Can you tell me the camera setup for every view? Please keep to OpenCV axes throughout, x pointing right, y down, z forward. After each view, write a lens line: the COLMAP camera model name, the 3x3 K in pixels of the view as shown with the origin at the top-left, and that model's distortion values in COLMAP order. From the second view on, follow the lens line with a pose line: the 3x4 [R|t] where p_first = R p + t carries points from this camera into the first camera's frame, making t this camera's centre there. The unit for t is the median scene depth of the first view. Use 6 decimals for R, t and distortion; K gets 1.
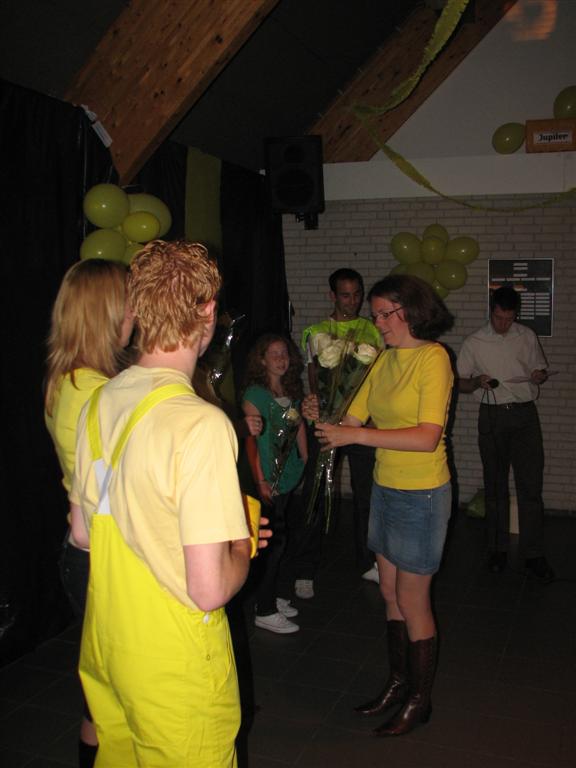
lens RADIAL K [[833.9, 0, 288.0], [0, 833.9, 384.0], [0, 0, 1]] dist [-0.209472, 0.296499]
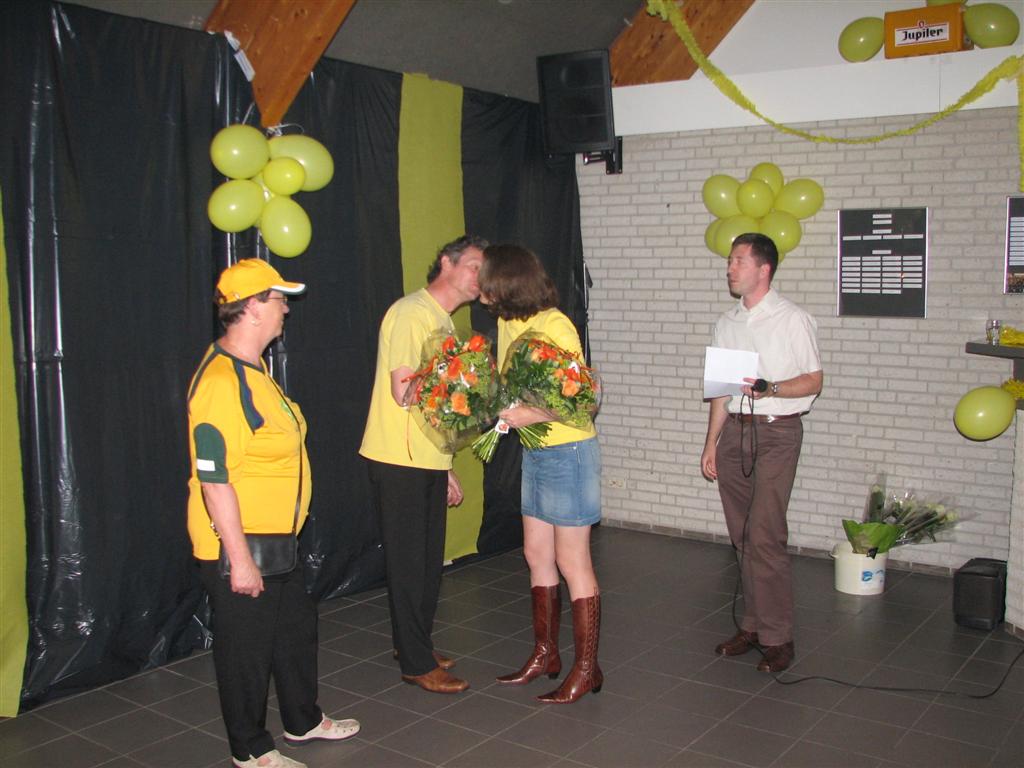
lens RADIAL K [[1111.5, 0, 495.9], [0, 1111.5, 382.6], [0, 0, 1]] dist [-0.204364, 0.281820]
pose [[0.962485, 0.025121, -0.270168, 0.218371], [-0.025392, 0.999674, 0.002494, 0.004351], [0.270143, 0.004460, 0.962810, 0.003969]]
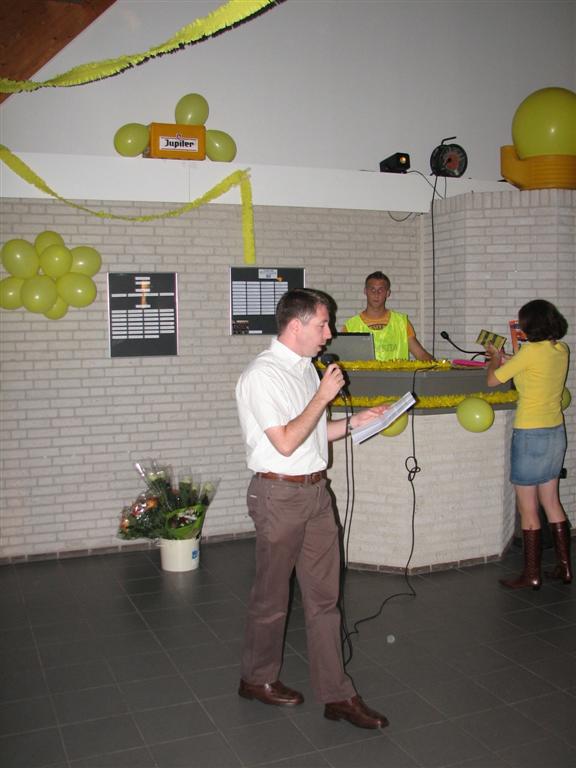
lens RADIAL K [[833.9, 0, 288.0], [0, 833.9, 384.0], [0, 0, 1]] dist [-0.209472, 0.296499]
pose [[0.720325, -0.065670, 0.690521, -0.242808], [0.077570, 0.996890, 0.013888, -0.028708], [-0.689285, 0.043560, 0.723179, 0.225036]]
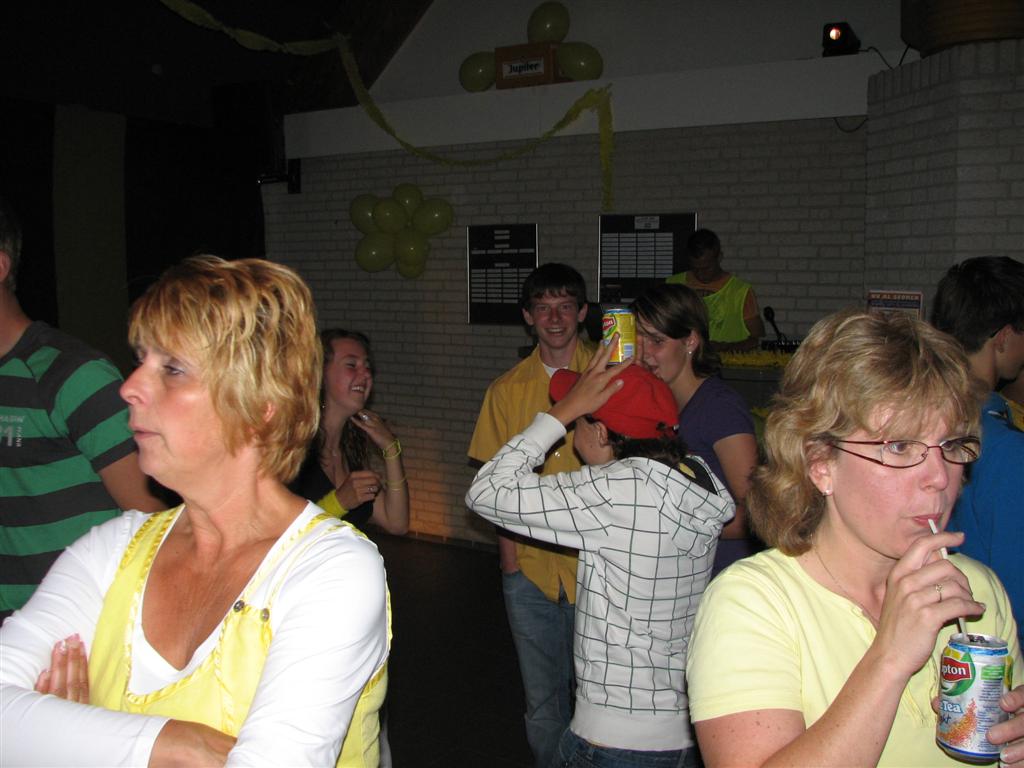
lens RADIAL K [[1111.9, 0, 490.4], [0, 1111.9, 384.2], [0, 0, 1]] dist [-0.209472, 0.296499]
pose [[0.974145, 0.025092, -0.224528, 0.510127], [-0.025957, 0.999663, -0.000901, -0.001115], [0.224429, 0.006706, 0.974467, -0.021725]]
